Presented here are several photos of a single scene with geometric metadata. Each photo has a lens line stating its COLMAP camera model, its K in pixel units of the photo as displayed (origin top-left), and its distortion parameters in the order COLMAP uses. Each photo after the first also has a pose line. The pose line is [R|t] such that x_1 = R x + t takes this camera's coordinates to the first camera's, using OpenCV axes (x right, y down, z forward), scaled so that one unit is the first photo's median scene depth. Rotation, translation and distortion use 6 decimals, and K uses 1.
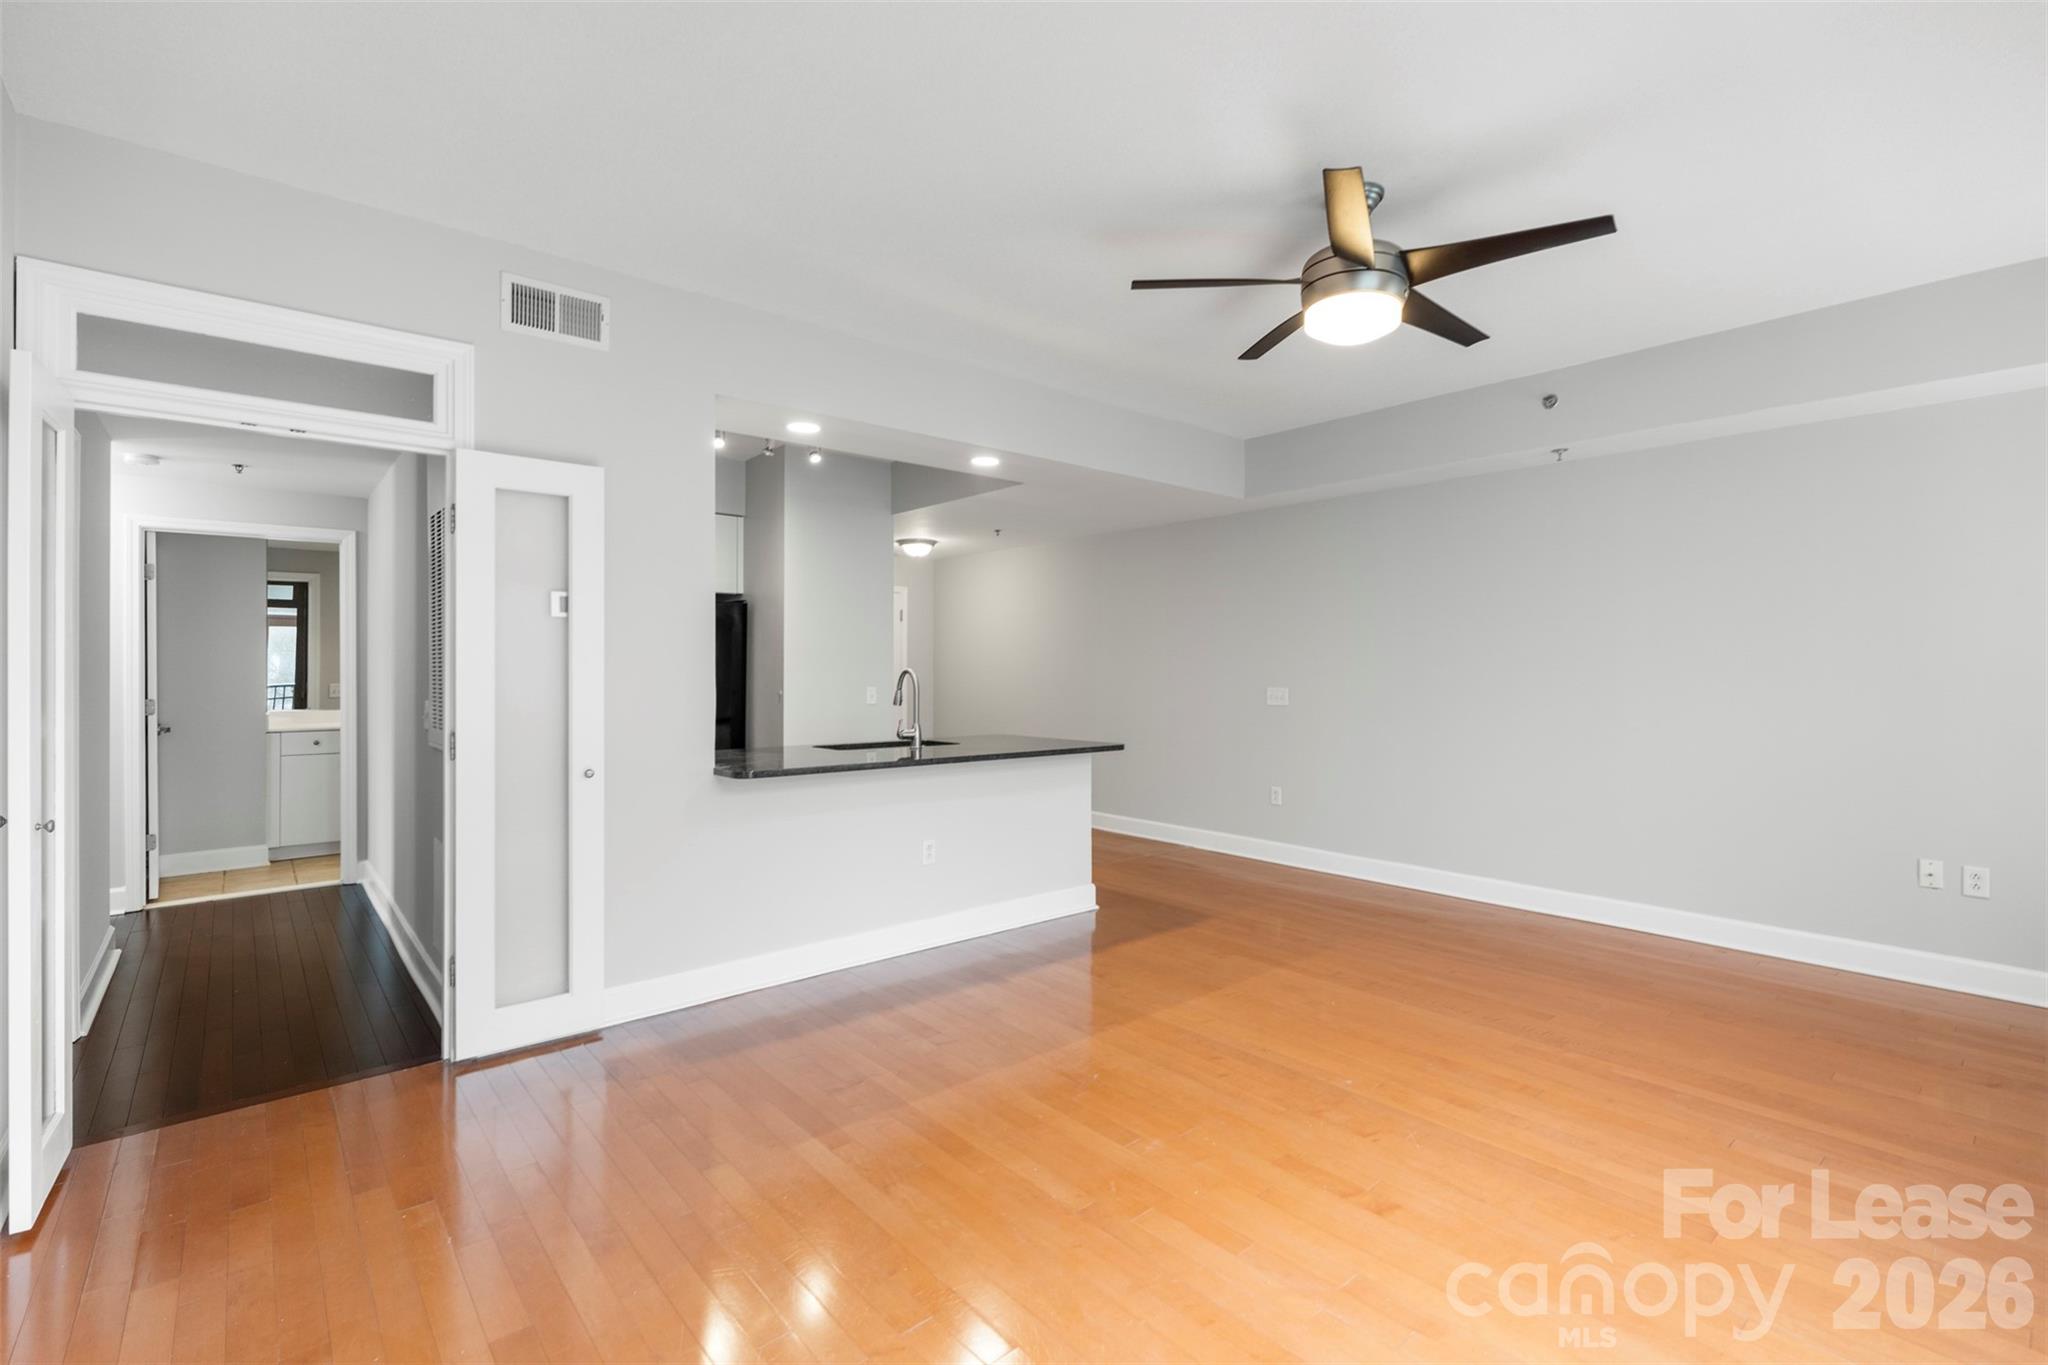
lens RADIAL K [[911.0, 0, 1026.3], [0, 911.0, 671.8], [0, 0, 1]] dist [-0.001109, -0.000038]
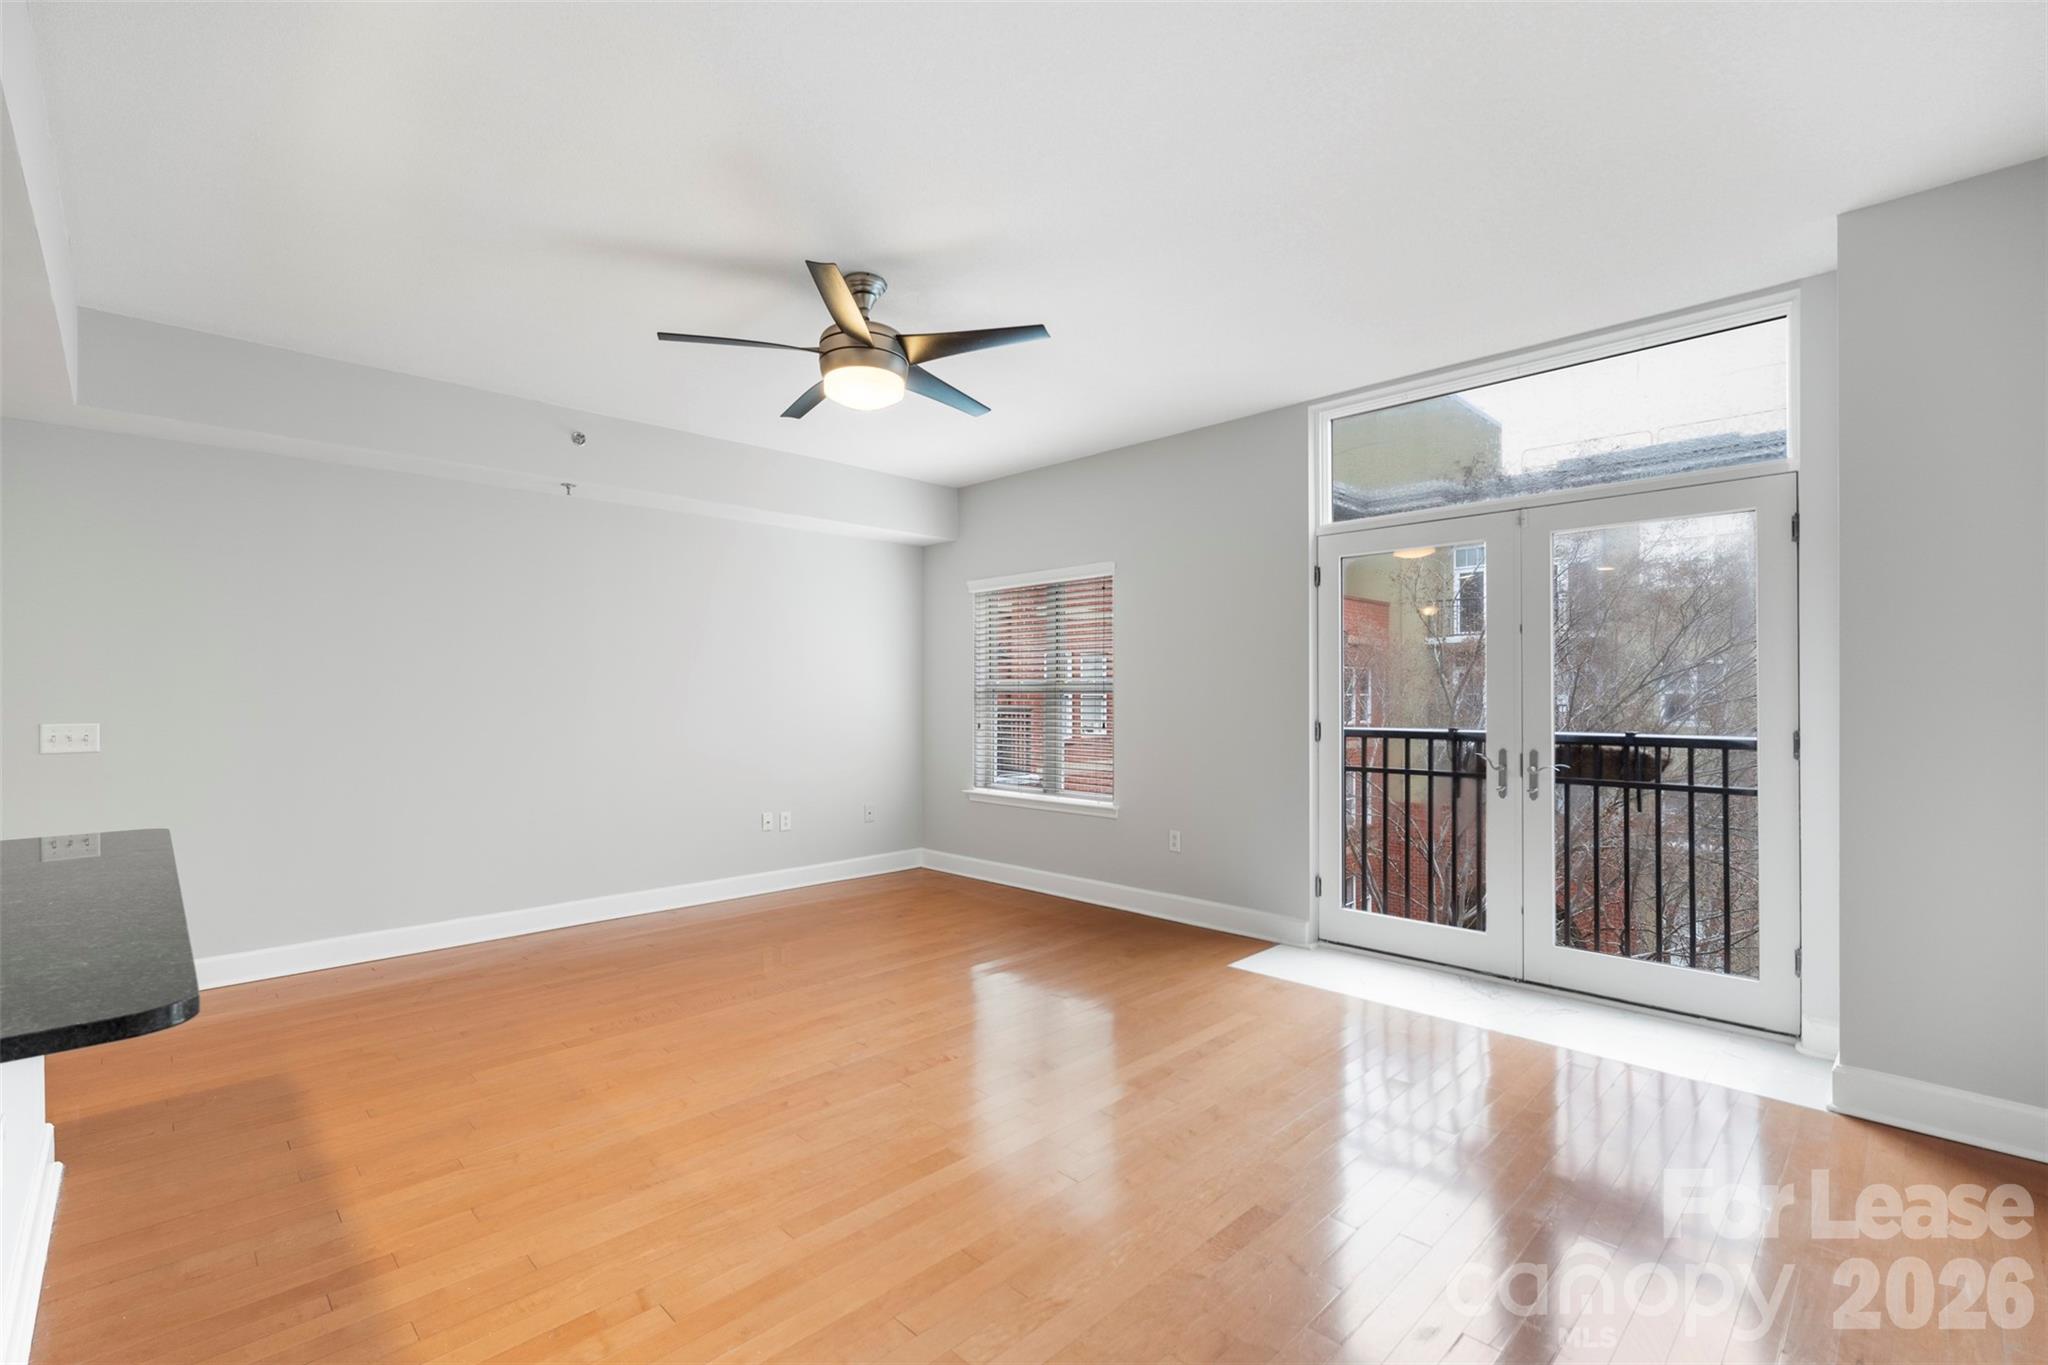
lens RADIAL K [[896.2, 0, 1028.6], [0, 896.2, 698.1], [0, 0, 1]] dist [-0.001233, 0.000519]
pose [[-0.067318, -0.006549, 0.997710, -0.511714], [0.003621, 0.999970, 0.006808, -0.001625], [-0.997725, 0.004071, -0.067292, 0.565190]]
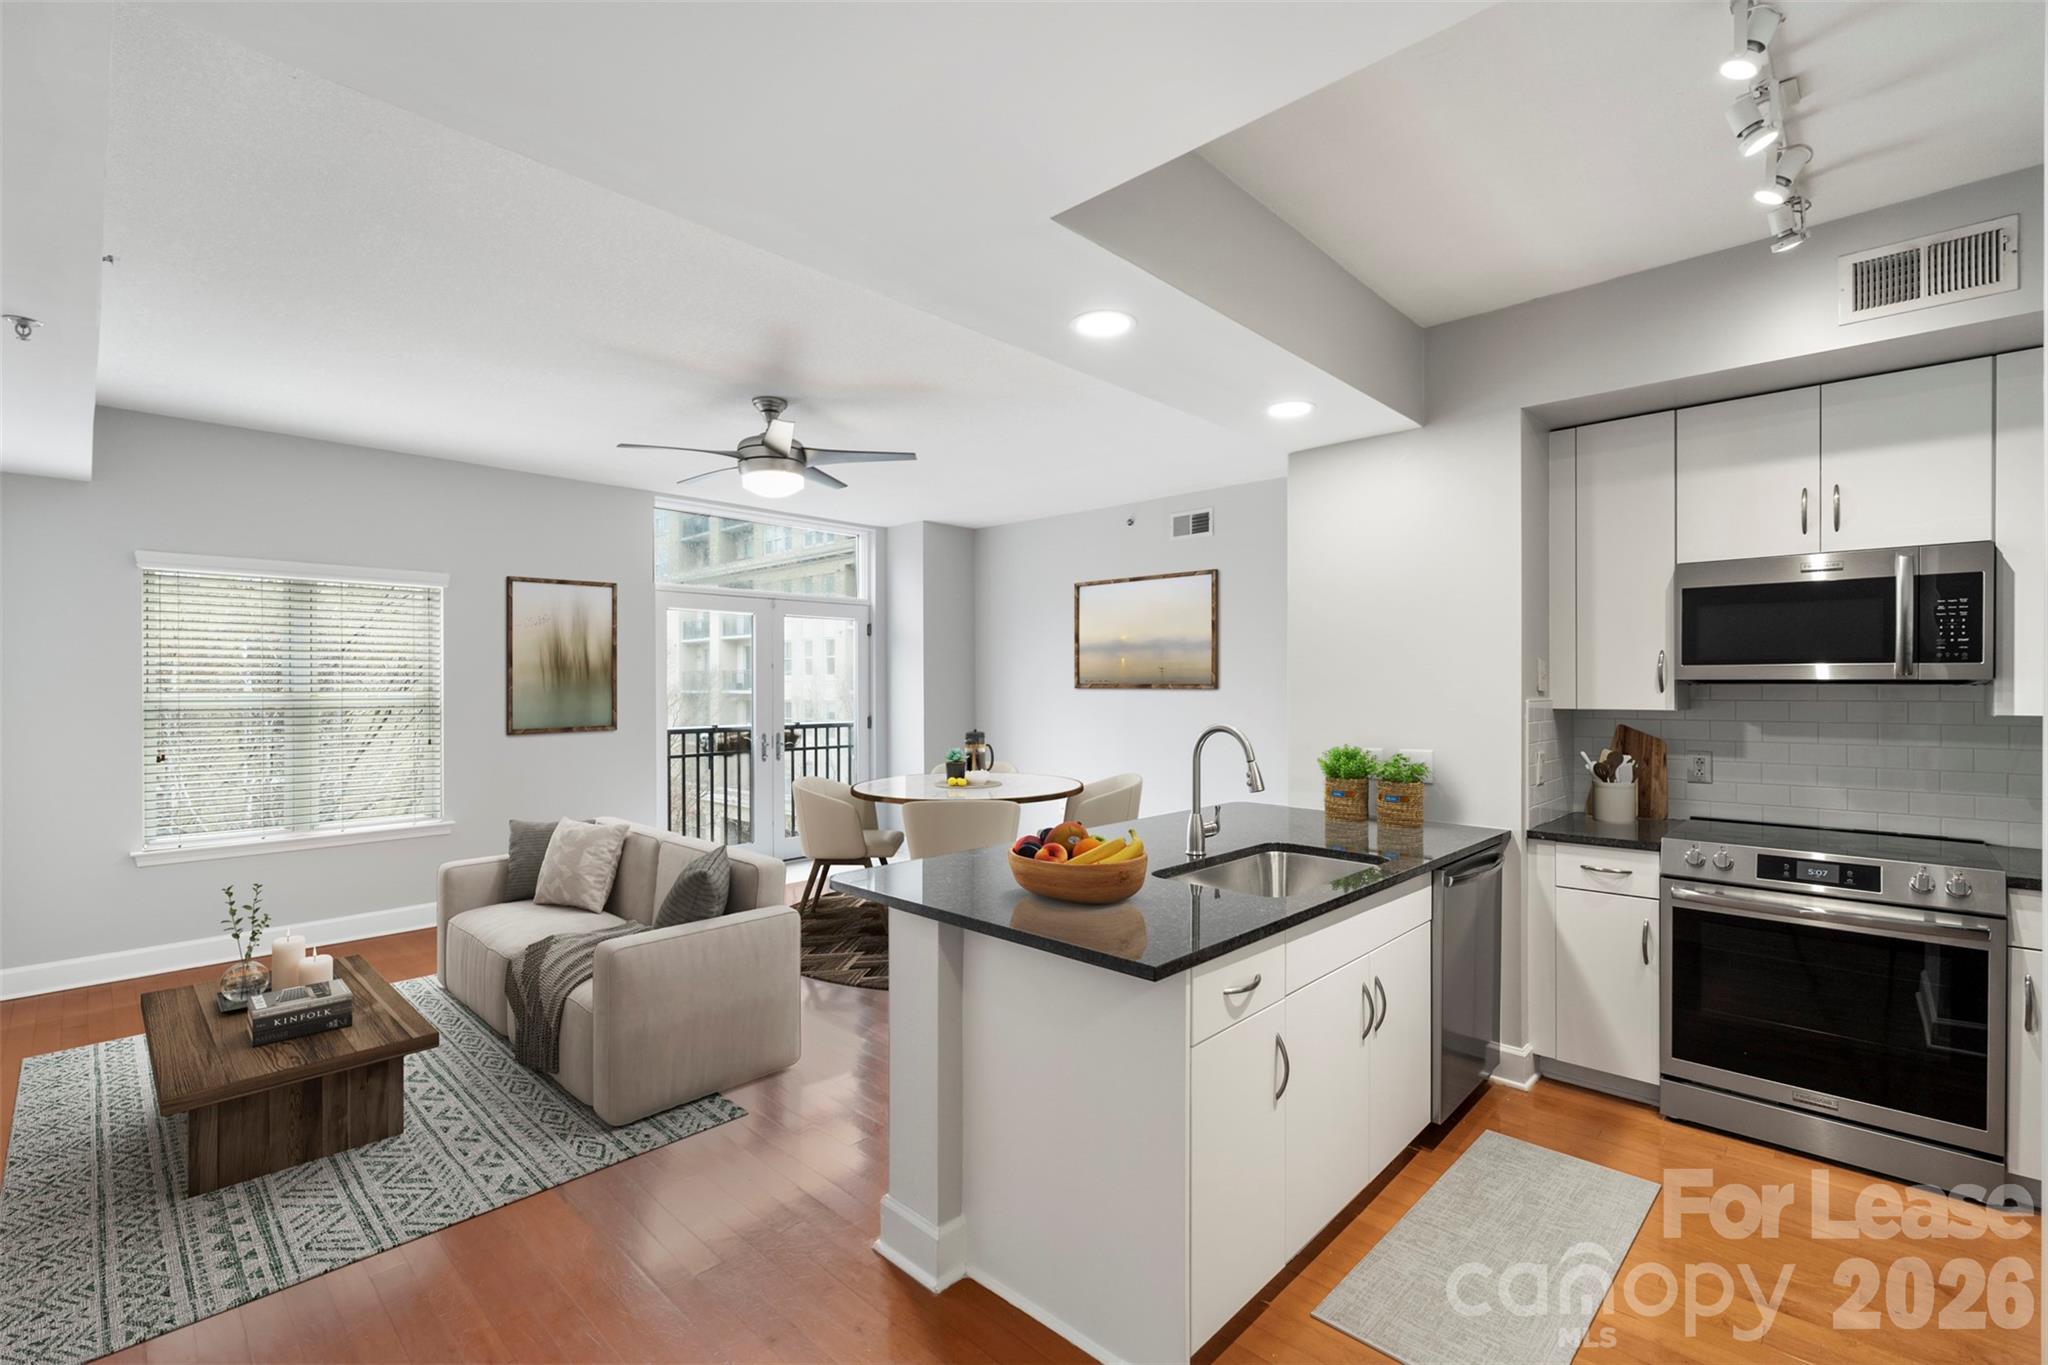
lens RADIAL K [[902.6, 0, 1028.5], [0, 902.6, 689.9], [0, 0, 1]] dist [-0.004335, 0.000668]
pose [[-0.994042, 0.001827, -0.108986, 0.062770], [0.001072, 0.999975, 0.006991, -0.031893], [0.108996, 0.006832, -0.994019, 1.664288]]
